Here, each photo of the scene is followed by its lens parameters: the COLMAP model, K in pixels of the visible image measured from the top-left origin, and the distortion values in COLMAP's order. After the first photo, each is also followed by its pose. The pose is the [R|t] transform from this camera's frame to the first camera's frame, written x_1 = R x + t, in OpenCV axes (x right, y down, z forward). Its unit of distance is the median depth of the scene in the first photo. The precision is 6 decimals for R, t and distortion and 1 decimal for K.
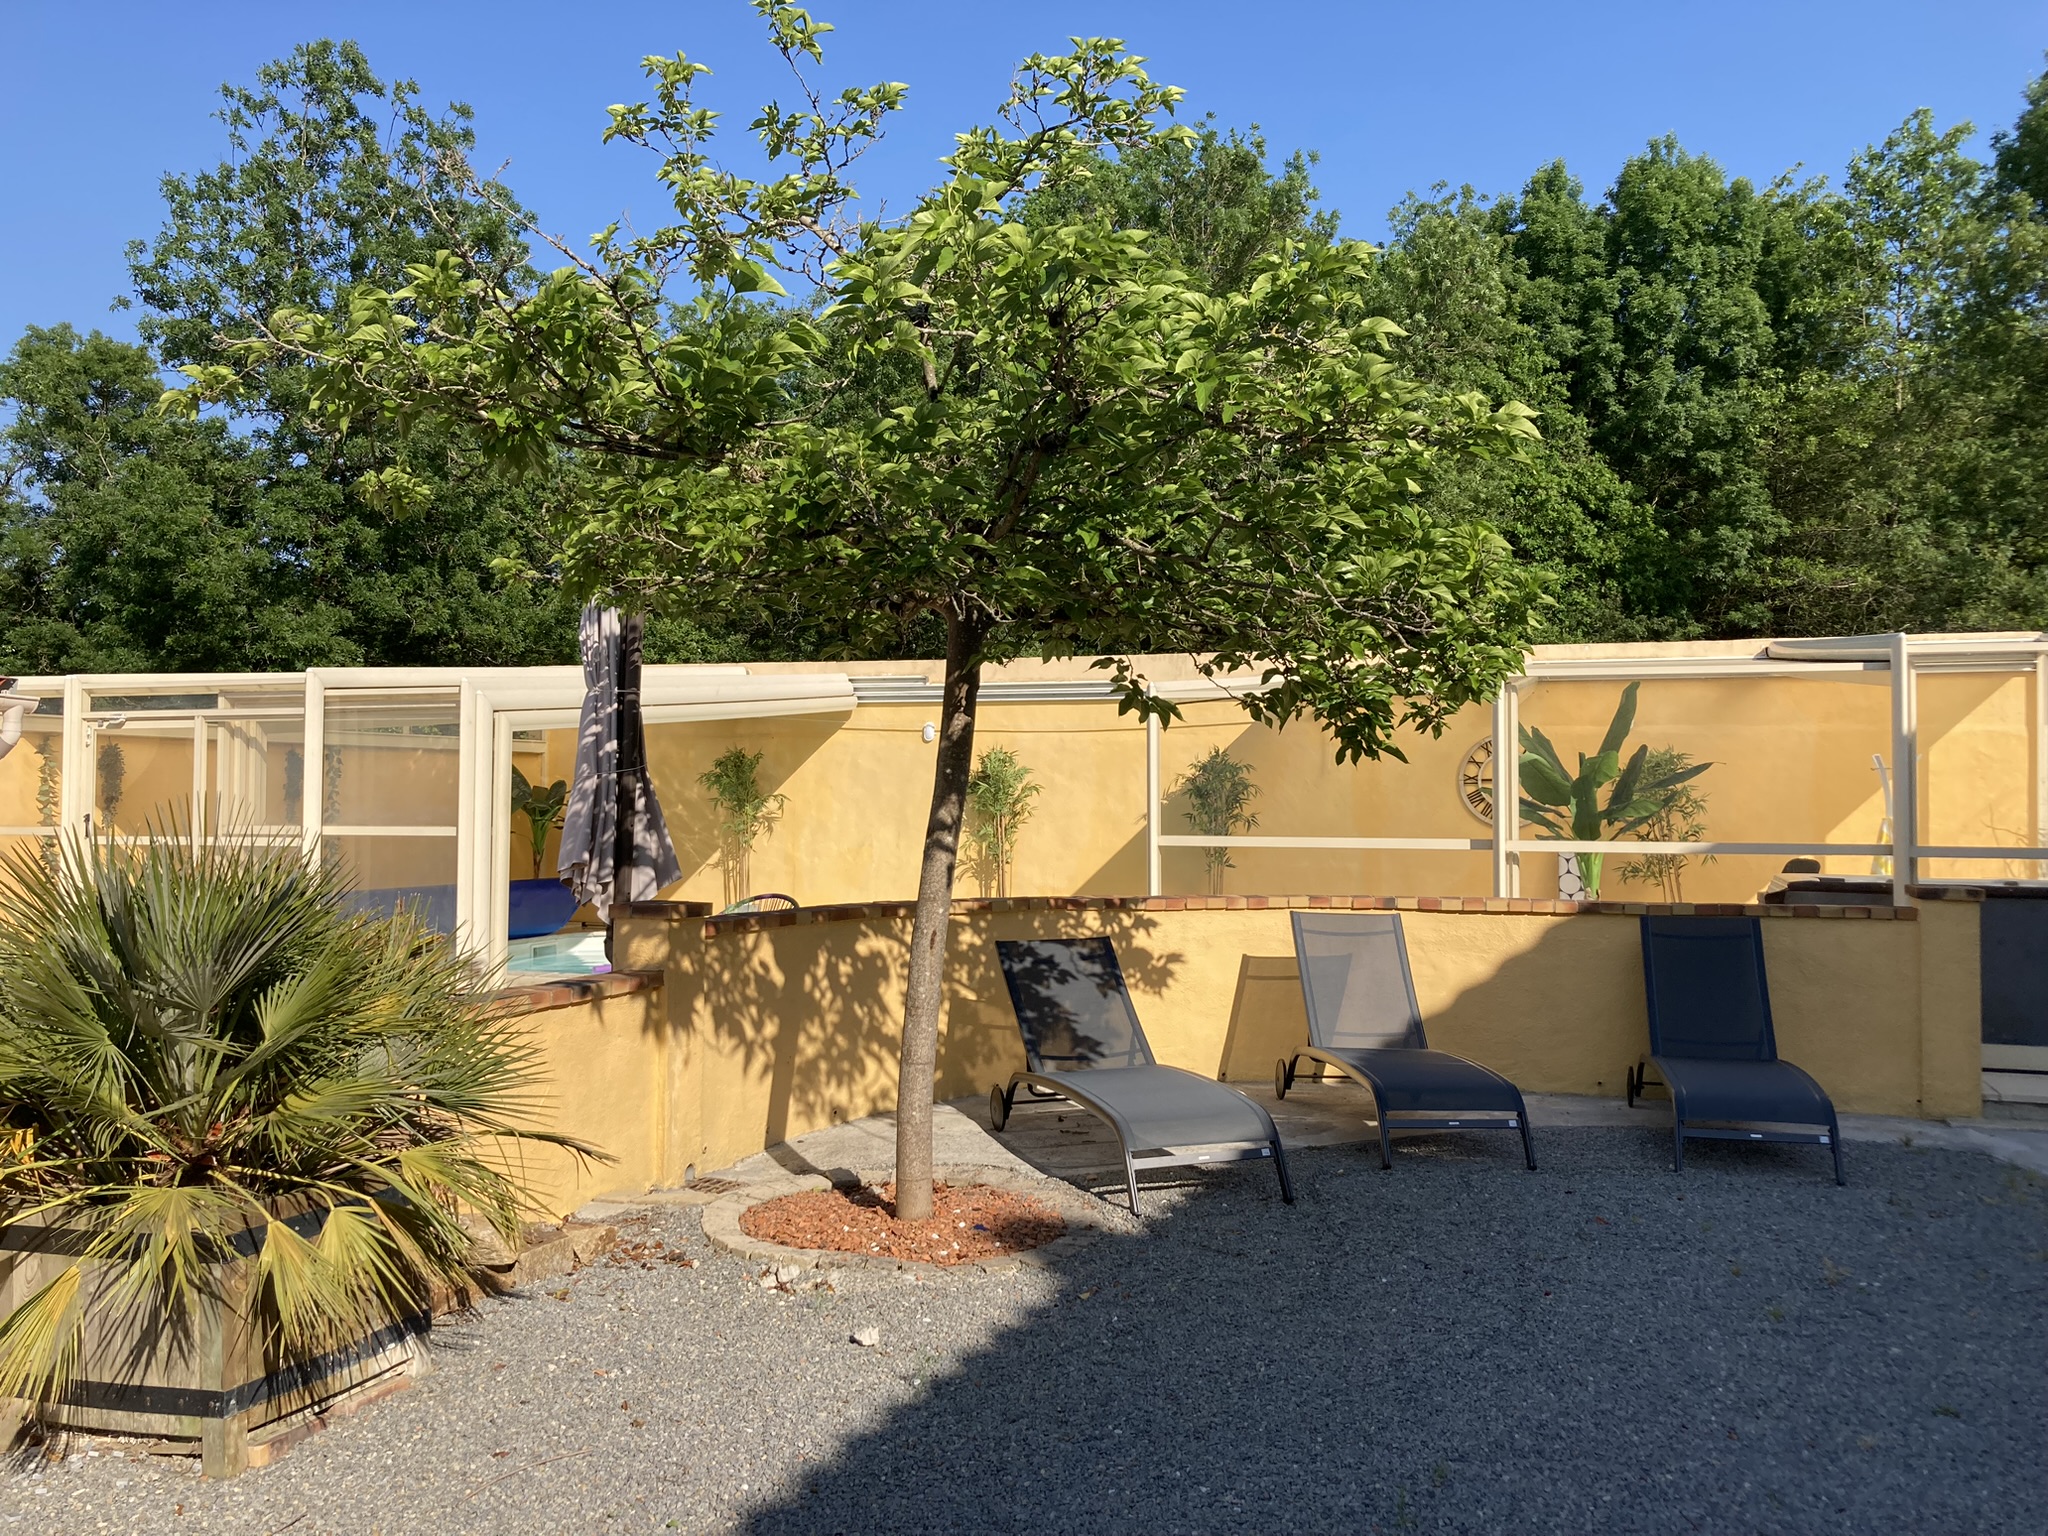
lens RADIAL K [[1704.5, 0, 1008.9], [0, 1704.5, 769.1], [0, 0, 1]] dist [0.050020, -0.043976]
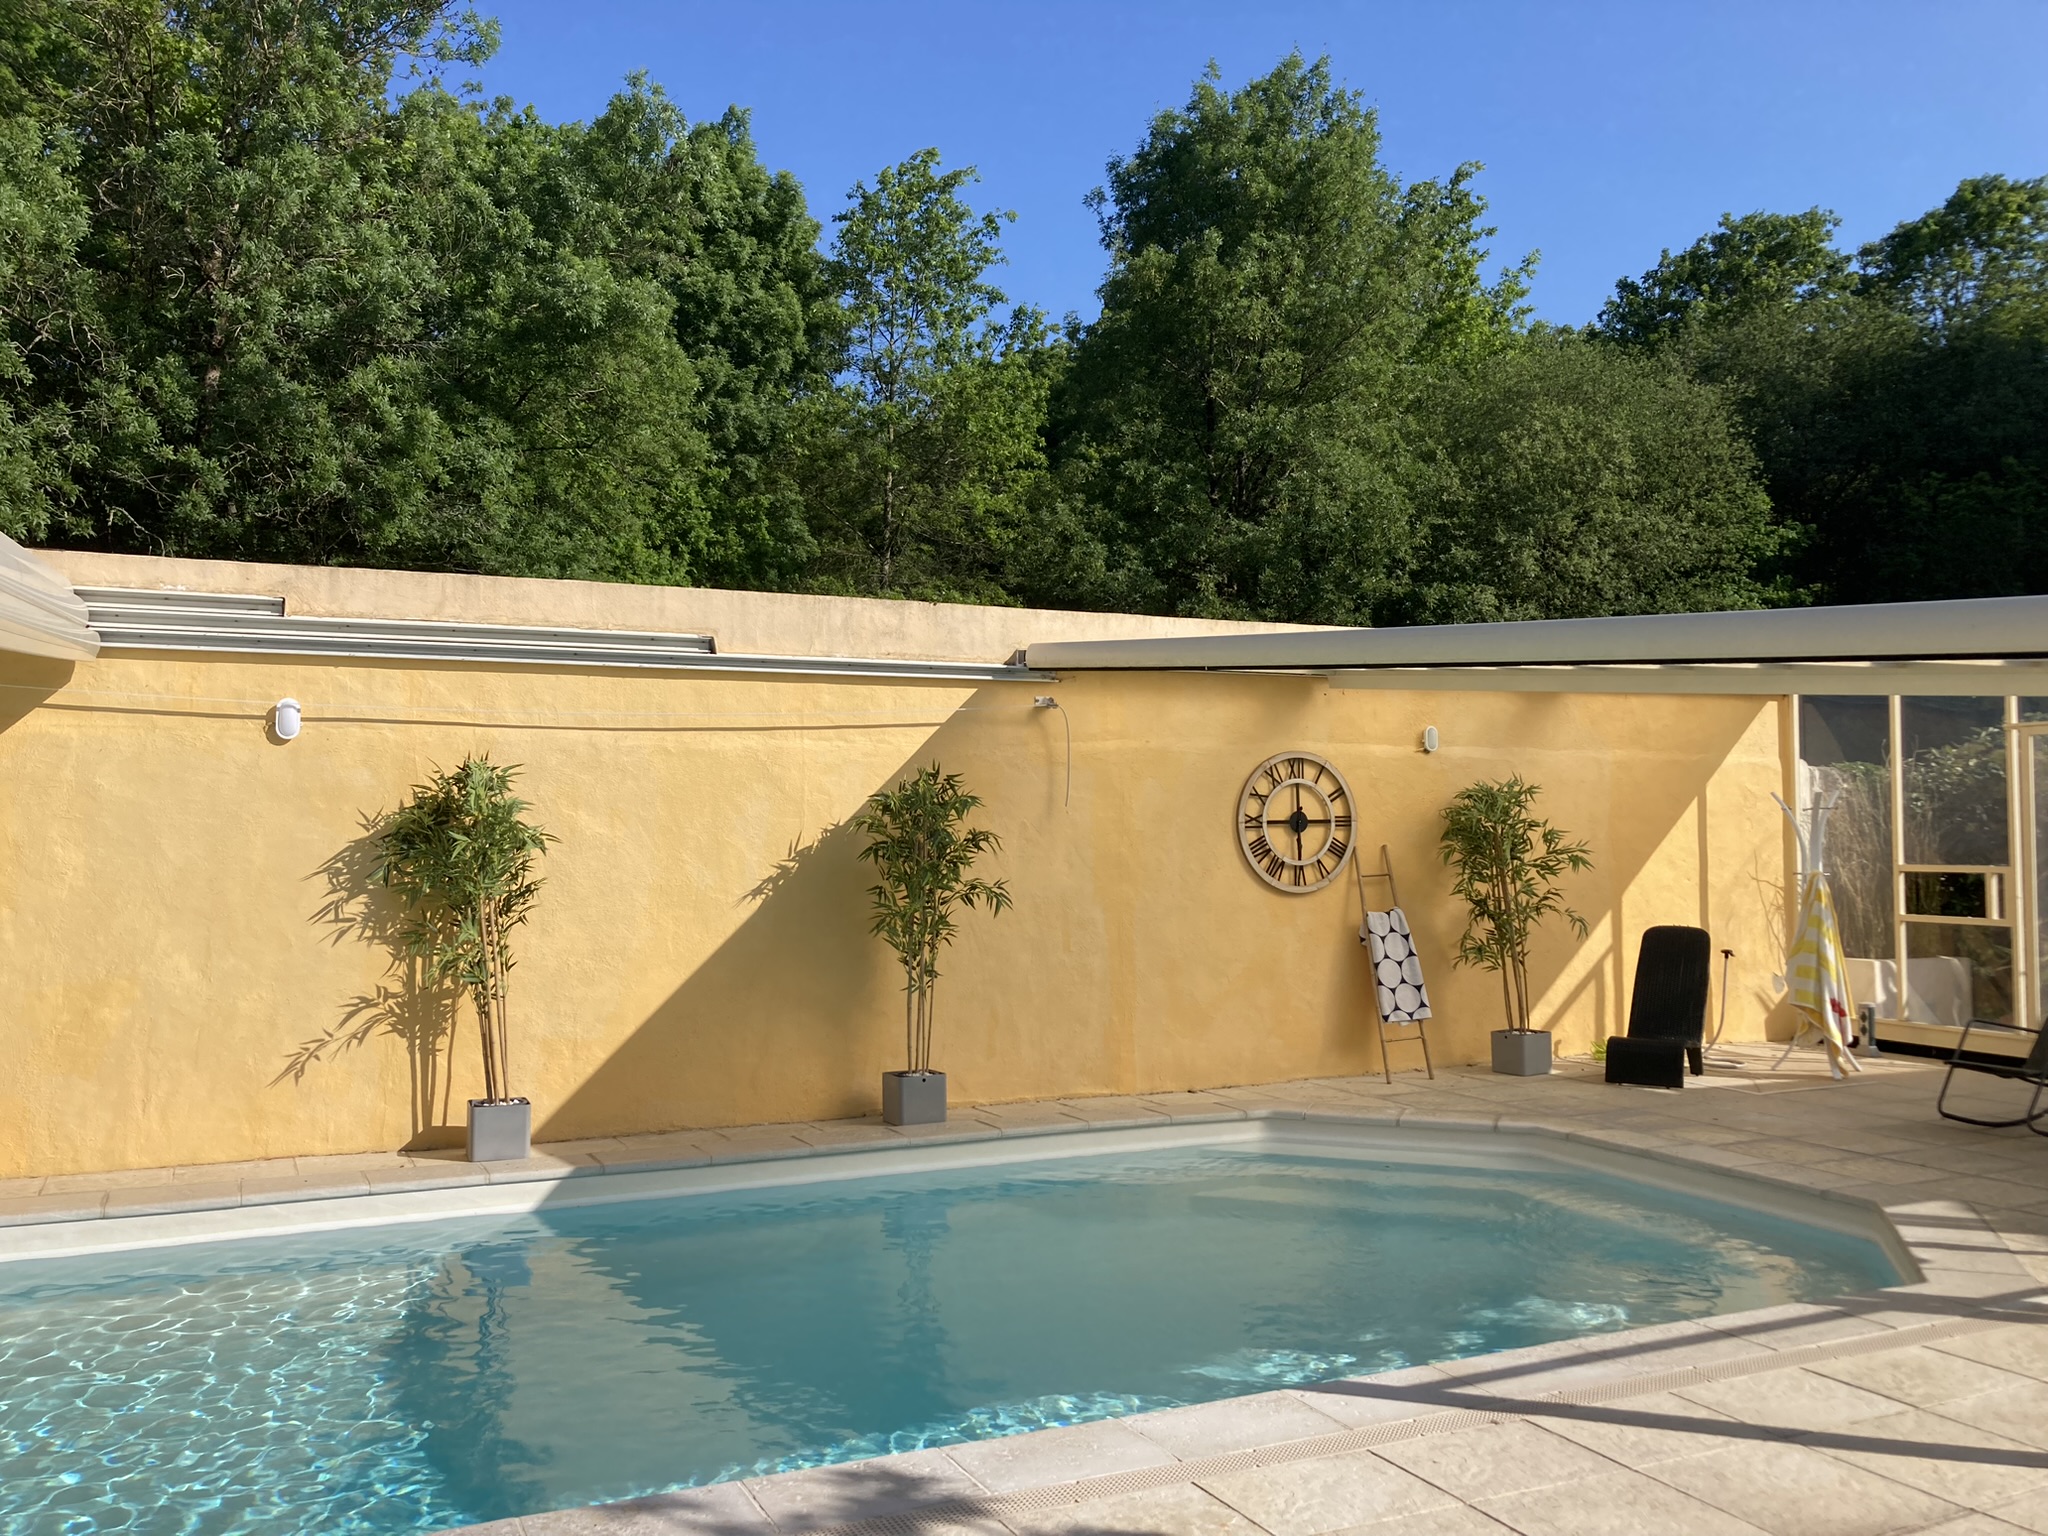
lens RADIAL K [[1704.5, 0, 1020.5], [0, 1704.5, 757.1], [0, 0, 1]] dist [0.050020, -0.043976]
pose [[0.766950, 0.024306, 0.641246, -0.191986], [-0.013174, 0.999668, -0.022135, -0.002353], [-0.641571, 0.008529, 0.767016, 0.484489]]
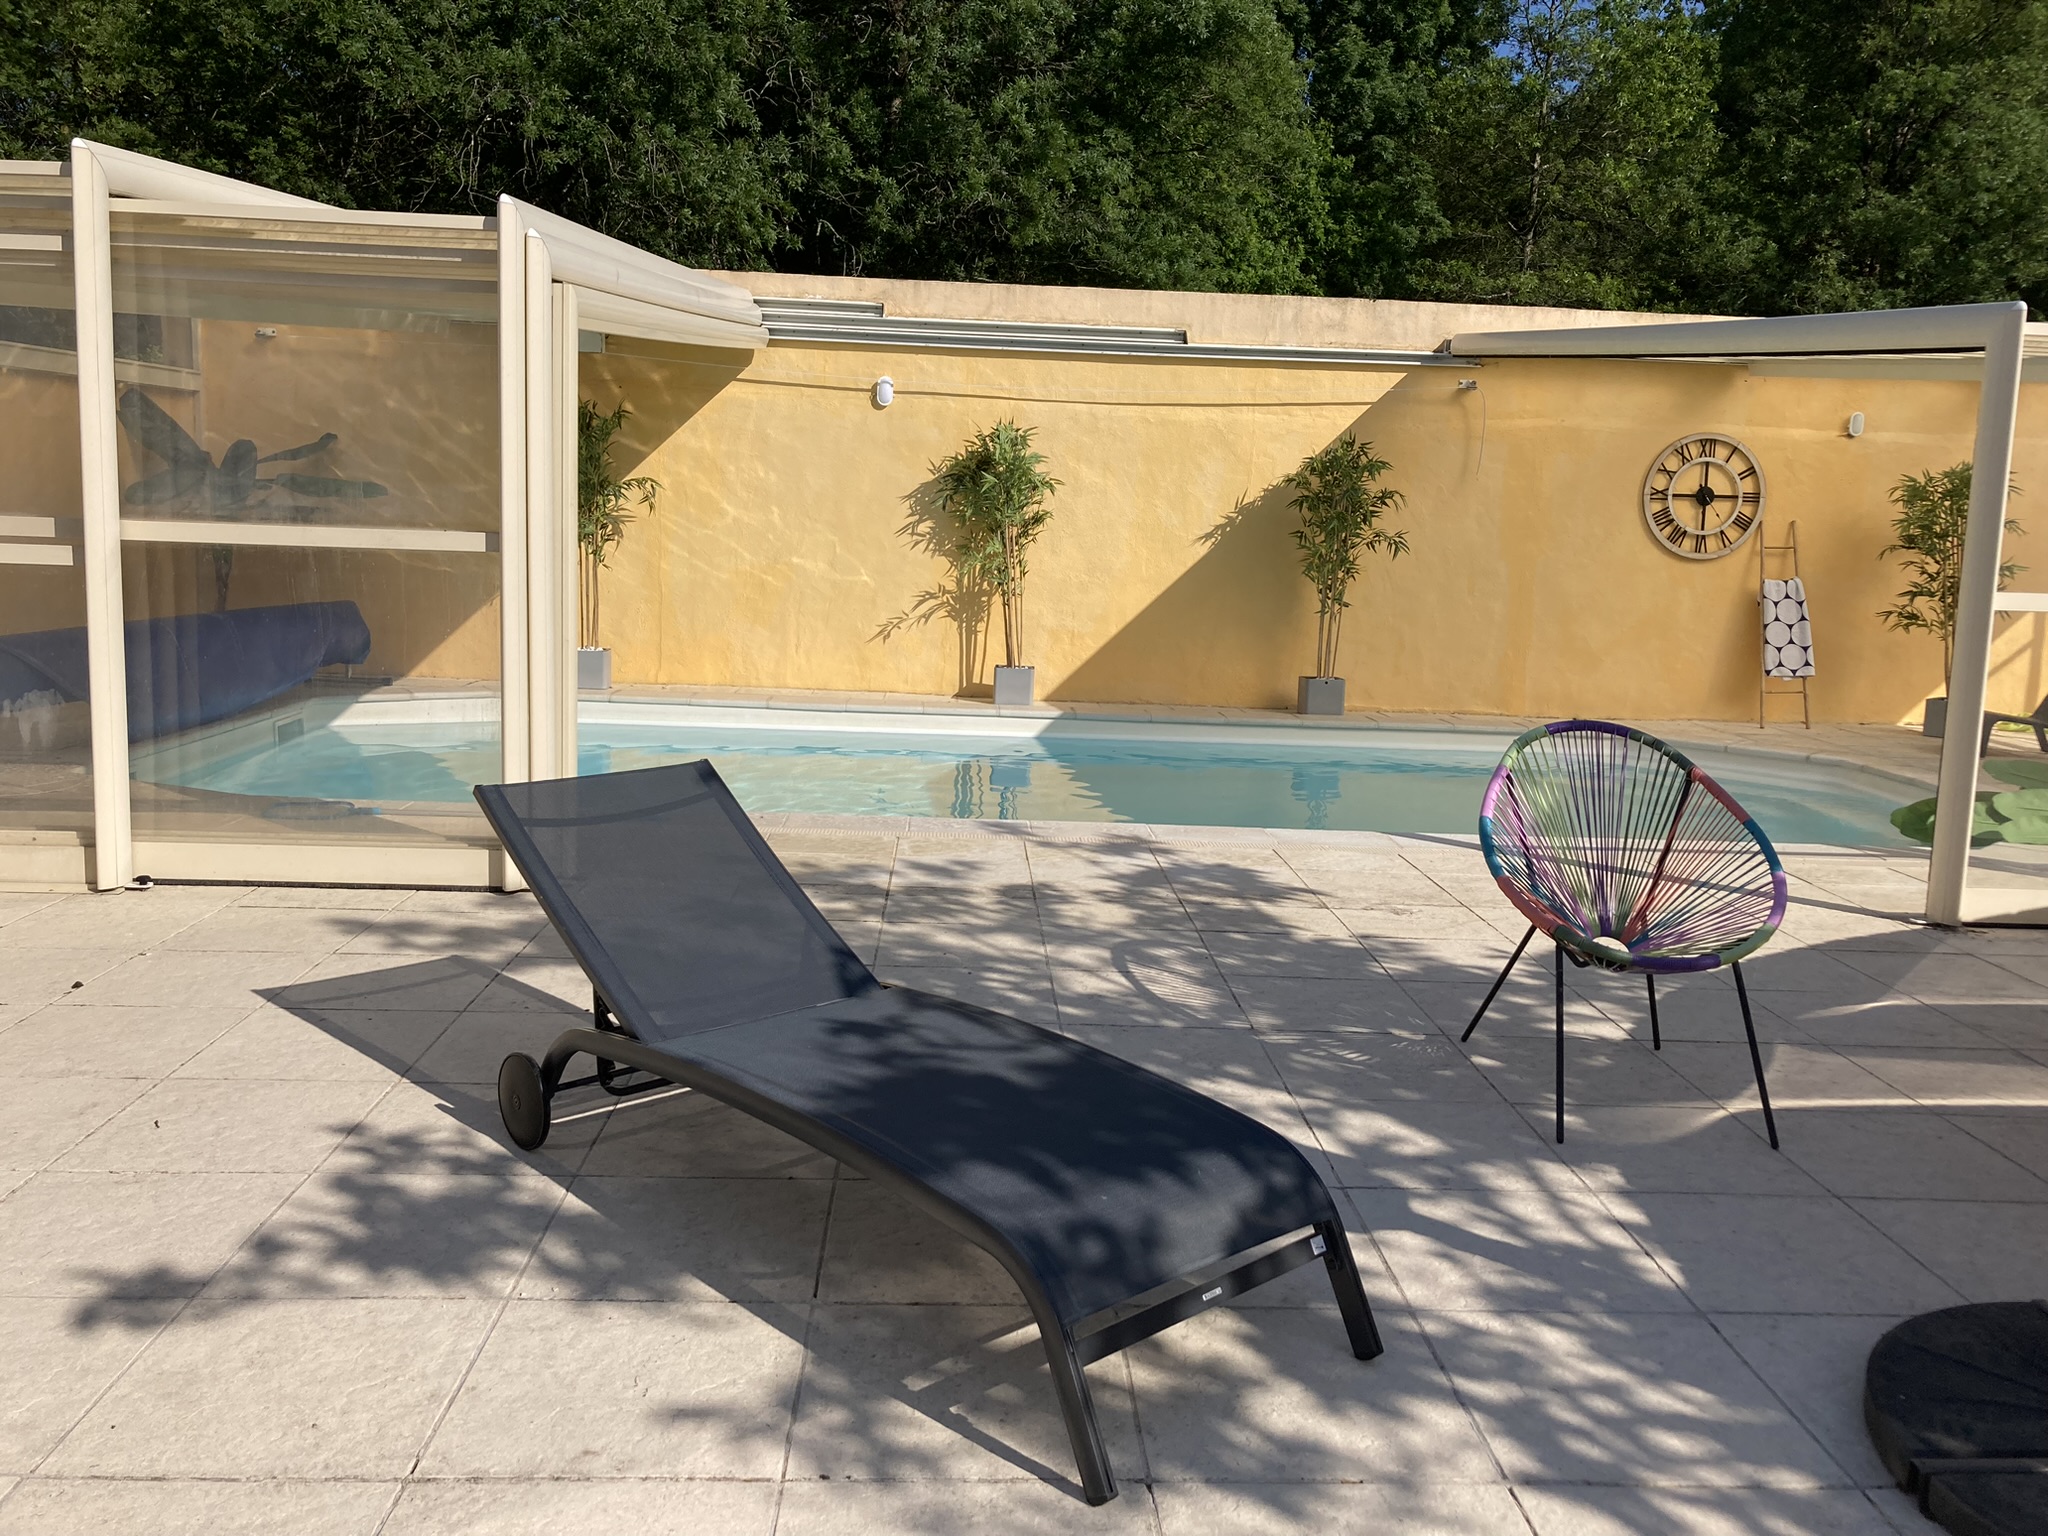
lens RADIAL K [[1704.5, 0, 1033.6], [0, 1704.5, 751.5], [0, 0, 1]] dist [0.050020, -0.043976]
pose [[0.951961, -0.007365, 0.306130, -0.195326], [-0.045506, 0.985208, 0.165210, 0.004991], [-0.302819, -0.171204, 0.937545, 0.311469]]
